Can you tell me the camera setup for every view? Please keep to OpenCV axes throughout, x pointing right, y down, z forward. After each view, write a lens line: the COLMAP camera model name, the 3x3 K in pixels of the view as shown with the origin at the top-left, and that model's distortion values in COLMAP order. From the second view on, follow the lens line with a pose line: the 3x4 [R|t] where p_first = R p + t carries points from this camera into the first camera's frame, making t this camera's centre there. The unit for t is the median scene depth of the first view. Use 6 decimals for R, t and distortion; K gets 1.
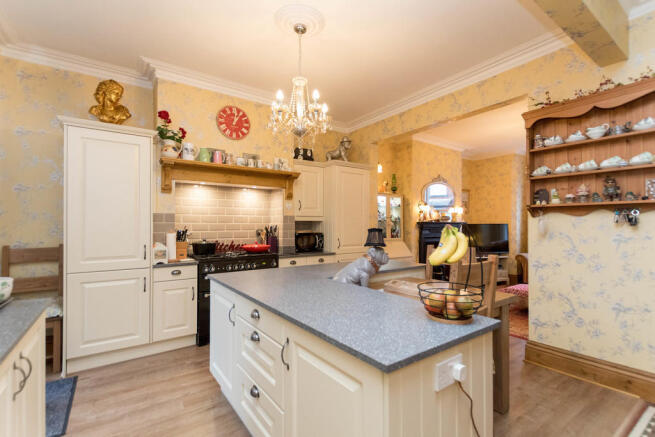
lens RADIAL K [[306.2, 0, 328.0], [0, 306.2, 221.8], [0, 0, 1]] dist [0.002104, -0.002330]
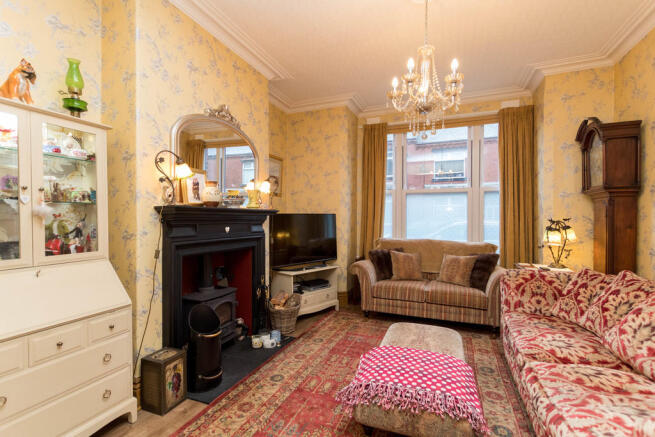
lens RADIAL K [[306.2, 0, 327.7], [0, 306.2, 218.9], [0, 0, 1]] dist [0.002104, -0.002330]
pose [[0.835971, -0.001810, 0.548771, 0.217819], [-0.006946, 0.999880, 0.013879, 0.008332], [-0.548730, -0.015414, 0.835857, 0.468367]]
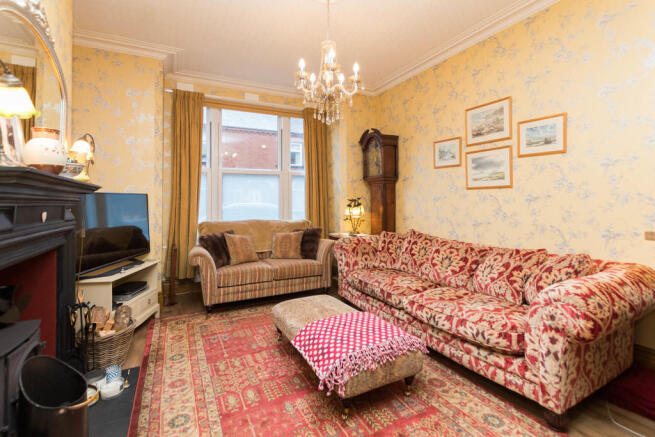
lens RADIAL K [[306.2, 0, 331.3], [0, 306.2, 196.7], [0, 0, 1]] dist [0.002104, -0.002330]
pose [[0.124717, 0.011309, 0.992128, 0.126733], [-0.000704, 0.999936, -0.011309, 0.016538], [-0.992192, 0.000712, 0.124717, 0.639338]]
